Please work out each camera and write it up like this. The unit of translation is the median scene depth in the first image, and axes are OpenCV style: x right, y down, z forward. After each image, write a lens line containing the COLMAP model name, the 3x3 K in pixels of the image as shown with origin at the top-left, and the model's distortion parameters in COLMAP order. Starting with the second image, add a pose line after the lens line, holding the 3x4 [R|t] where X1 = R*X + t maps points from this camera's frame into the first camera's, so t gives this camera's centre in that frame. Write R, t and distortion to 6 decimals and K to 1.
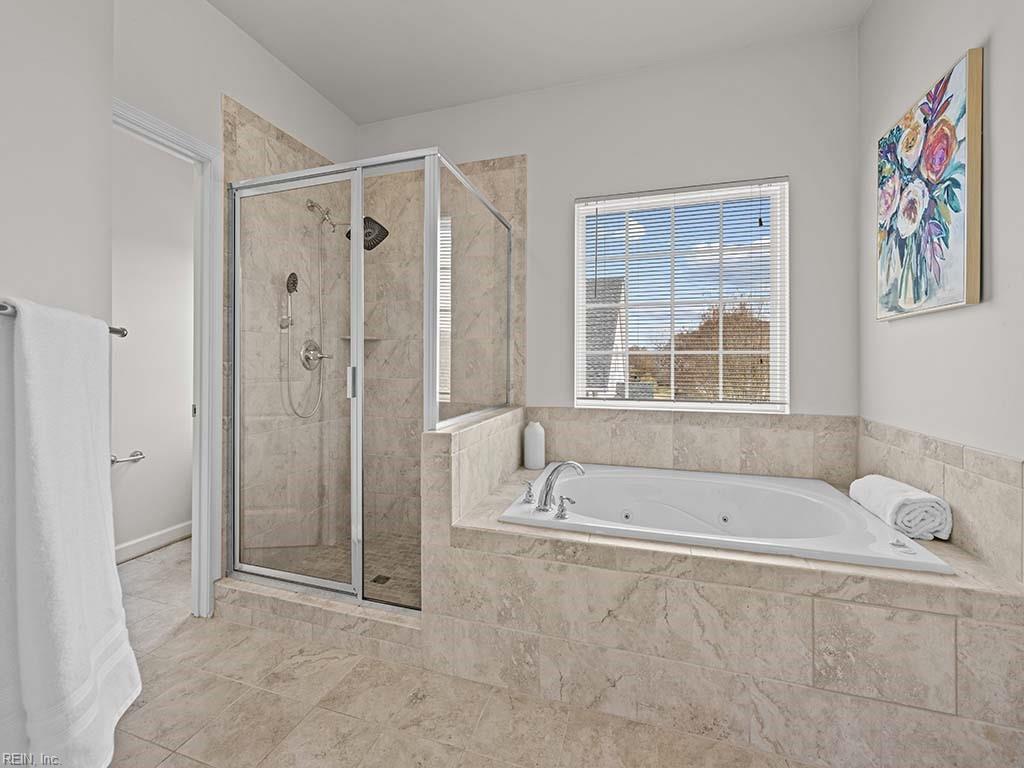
lens RADIAL K [[432.2, 0, 505.6], [0, 432.2, 362.7], [0, 0, 1]] dist [0.000304, 0.000201]
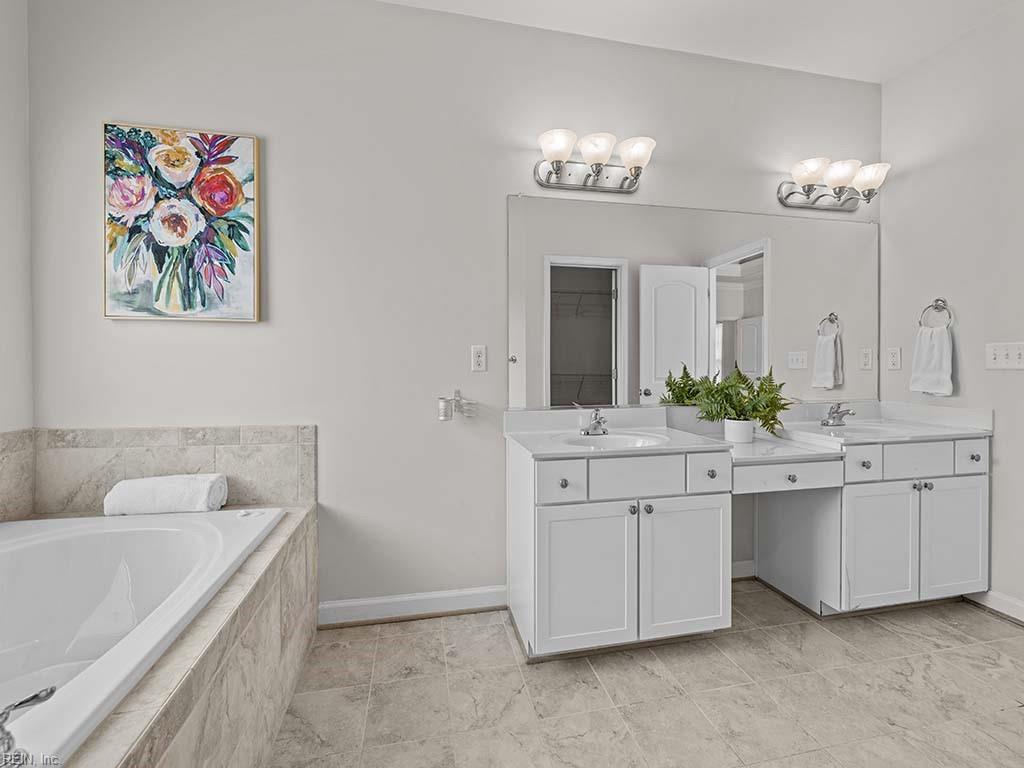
lens RADIAL K [[428.6, 0, 502.8], [0, 428.6, 373.3], [0, 0, 1]] dist [0.000469, 0.000240]
pose [[-0.494537, -0.008497, 0.869115, -0.399939], [-0.008094, 0.999954, 0.005171, 0.011671], [-0.869119, -0.004477, -0.494583, 0.786430]]
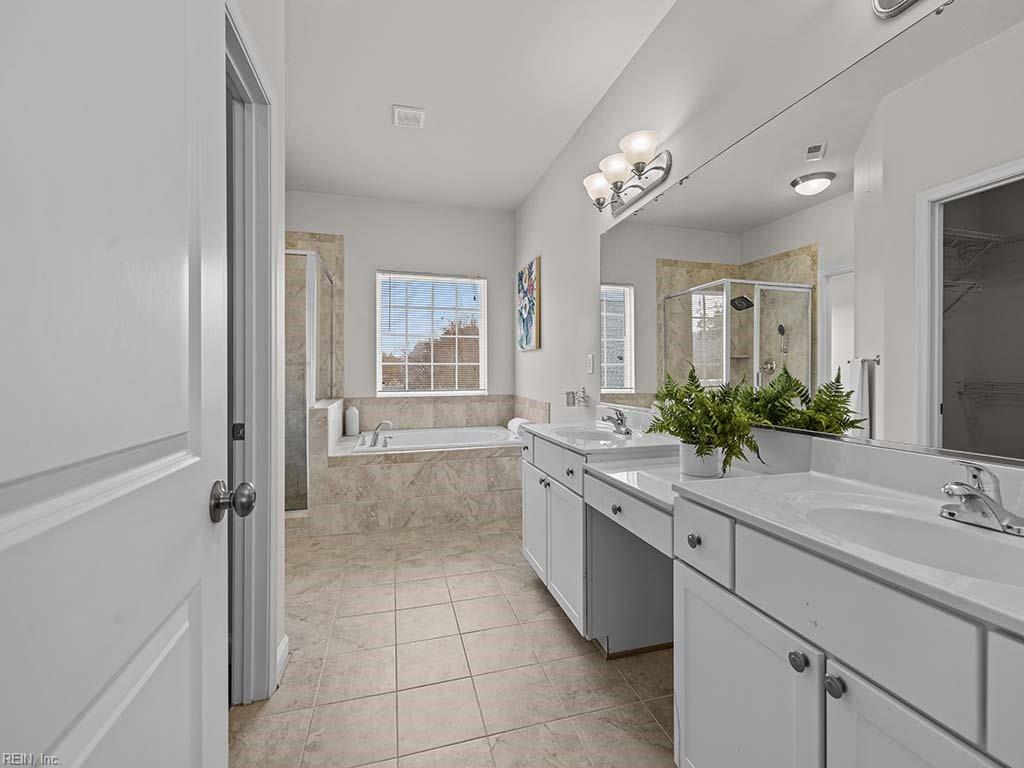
lens RADIAL K [[428.6, 0, 502.8], [0, 428.6, 373.3], [0, 0, 1]] dist [0.000469, 0.000240]
pose [[0.843263, -0.007265, 0.537452, -0.474968], [0.001507, 0.999937, 0.011152, -0.006112], [-0.537498, -0.008594, 0.843221, -0.965248]]
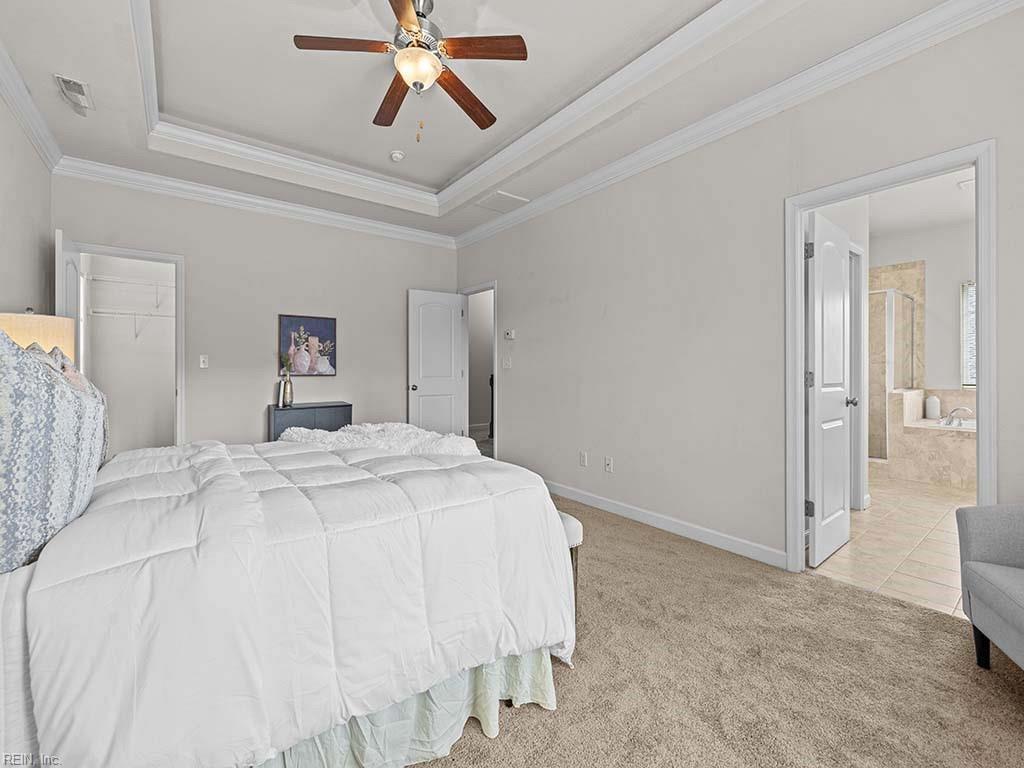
lens RADIAL K [[428.6, 0, 502.8], [0, 428.6, 373.3], [0, 0, 1]] dist [0.000469, 0.000240]
pose [[0.816123, -0.006816, -0.577838, -0.620973], [0.016507, 0.999797, 0.011521, -0.037657], [0.577642, -0.018941, 0.816070, -2.687274]]
